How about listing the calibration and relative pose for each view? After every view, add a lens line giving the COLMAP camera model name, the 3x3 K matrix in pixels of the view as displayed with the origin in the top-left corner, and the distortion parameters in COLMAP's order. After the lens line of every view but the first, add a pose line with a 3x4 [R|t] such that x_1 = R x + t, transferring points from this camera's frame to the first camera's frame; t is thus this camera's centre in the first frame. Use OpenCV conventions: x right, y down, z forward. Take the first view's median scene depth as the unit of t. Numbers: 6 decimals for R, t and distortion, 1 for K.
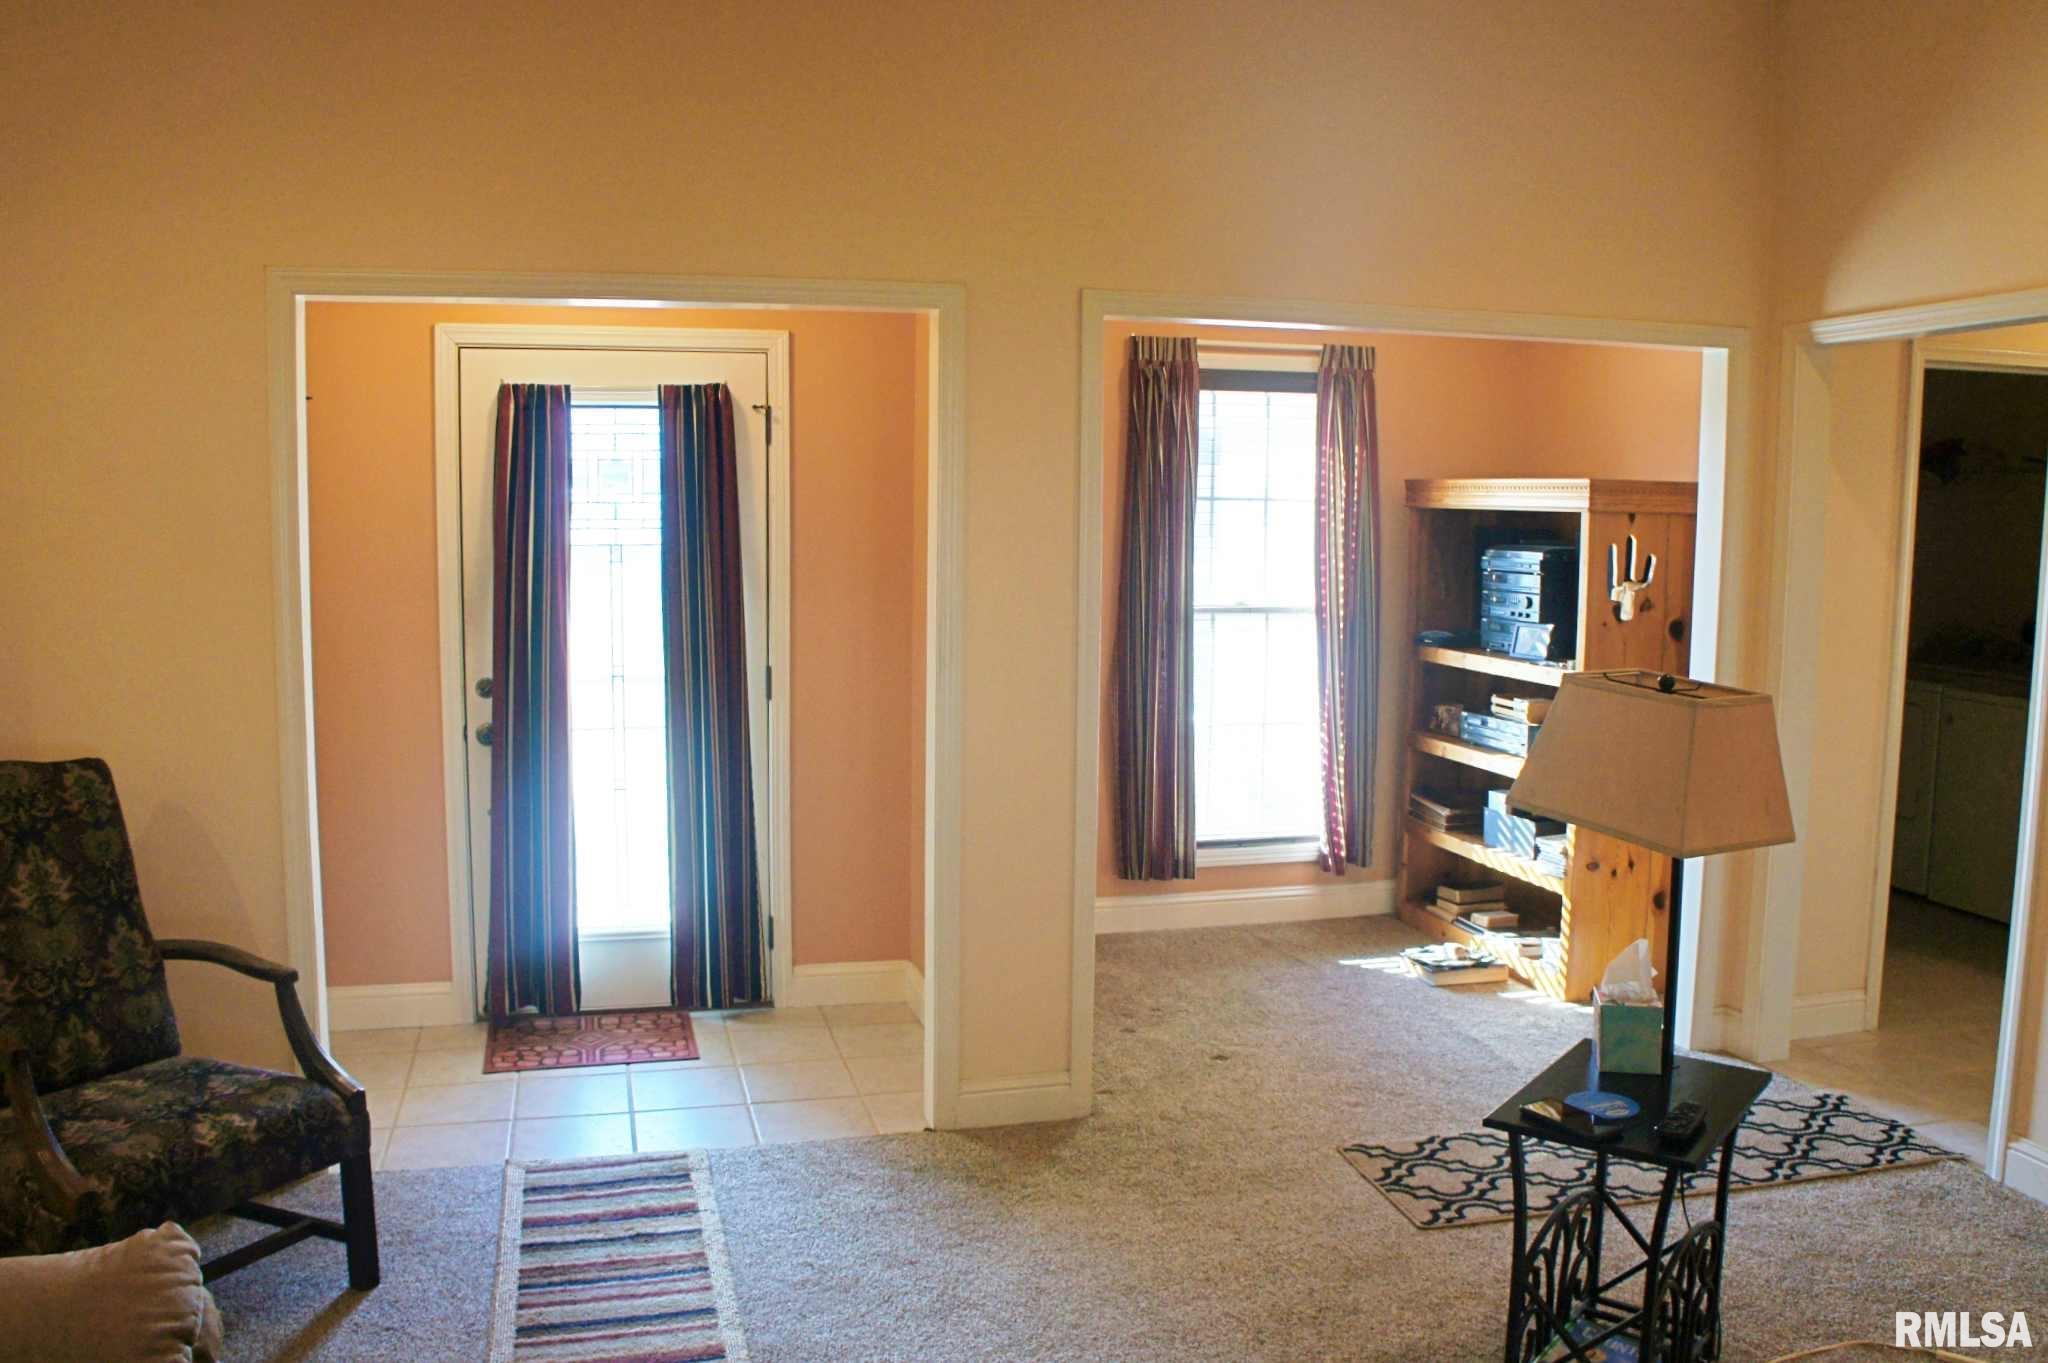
lens RADIAL K [[1715.8, 0, 1024.0], [0, 1715.8, 681.5], [0, 0, 1]] dist [-0.088123, 0.002069]
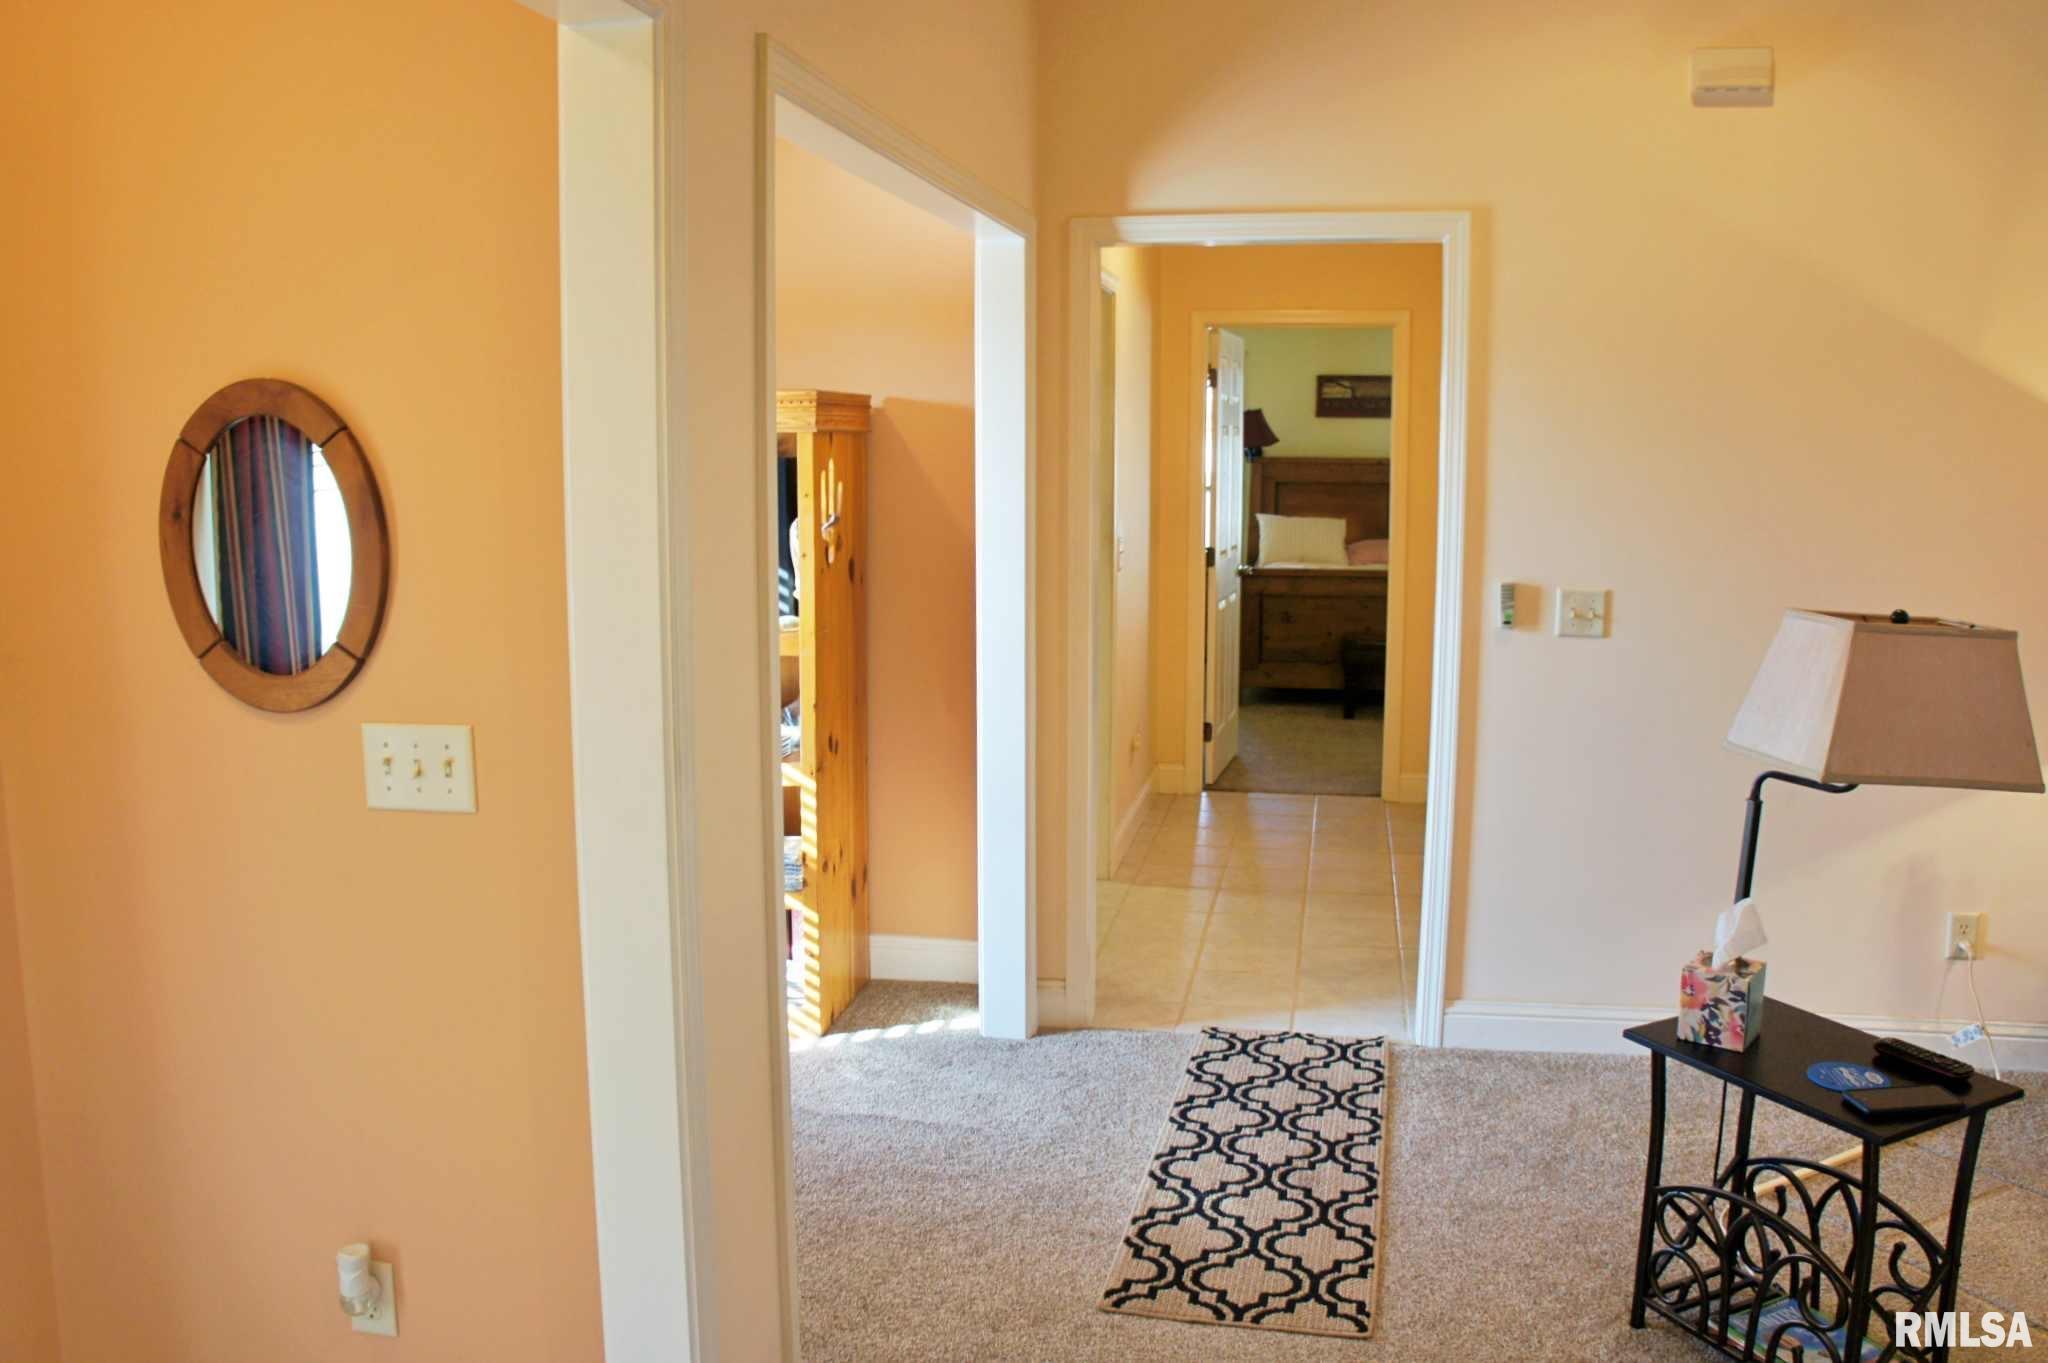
lens RADIAL K [[1671.9, 0, 1024.0], [0, 1671.9, 681.5], [0, 0, 1]] dist [-0.091923, -0.001695]
pose [[0.429115, -0.140737, 0.892218, -0.445553], [0.103584, 0.988938, 0.106174, -0.075446], [-0.897291, 0.046858, 0.438946, 0.737102]]
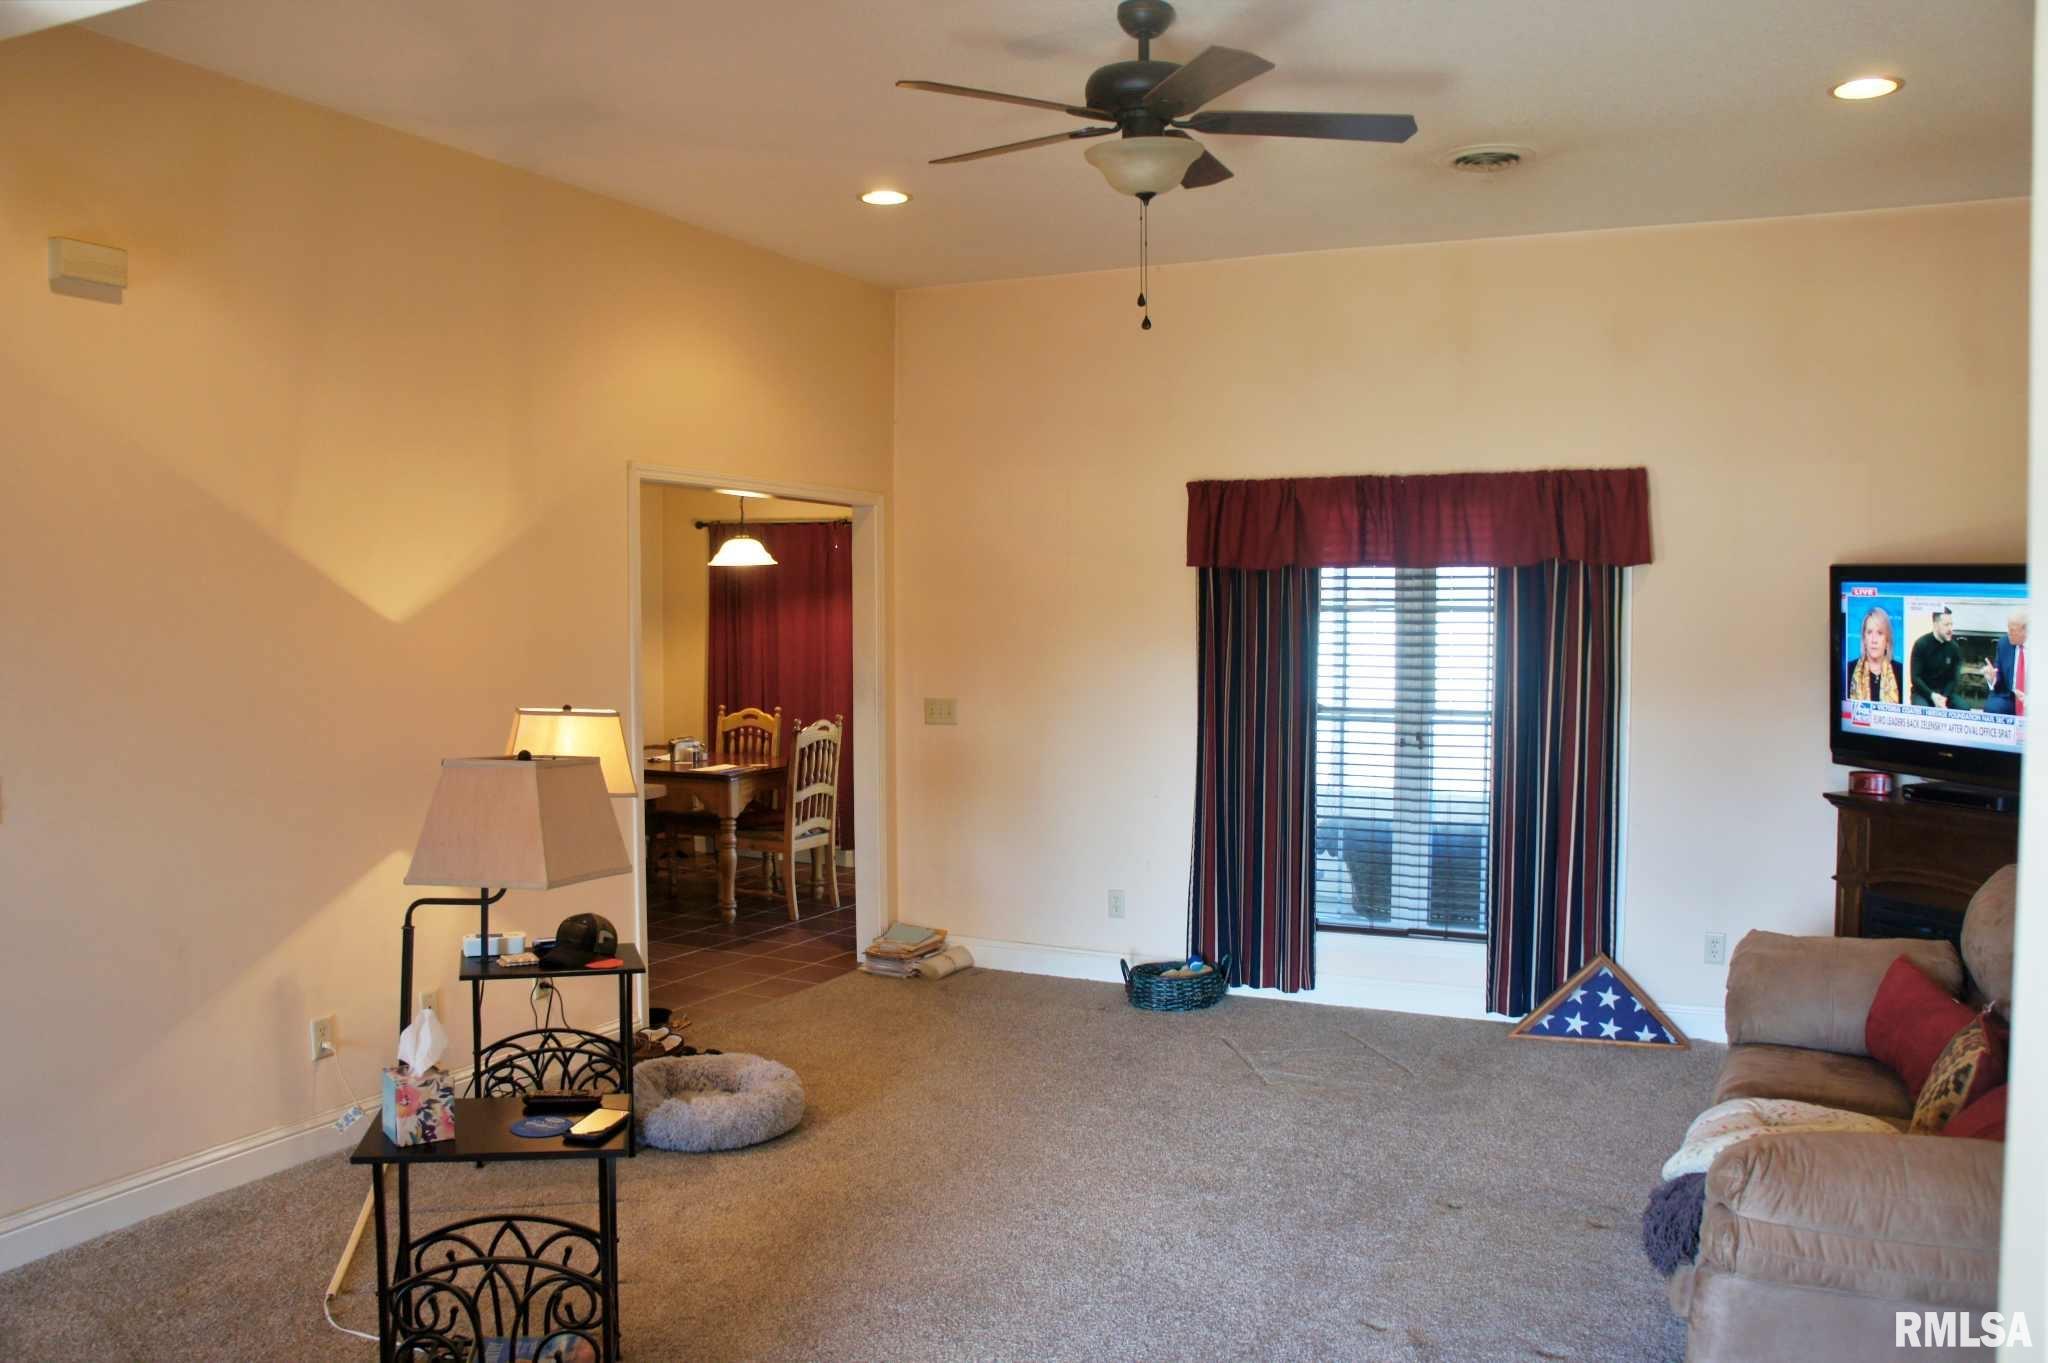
lens RADIAL K [[1671.9, 0, 1024.0], [0, 1671.9, 681.5], [0, 0, 1]] dist [-0.091923, -0.001695]
pose [[-0.760554, -0.043343, 0.647827, -0.453379], [0.062528, 0.988242, 0.139528, -0.135128], [-0.646257, 0.146626, -0.748901, 1.167481]]
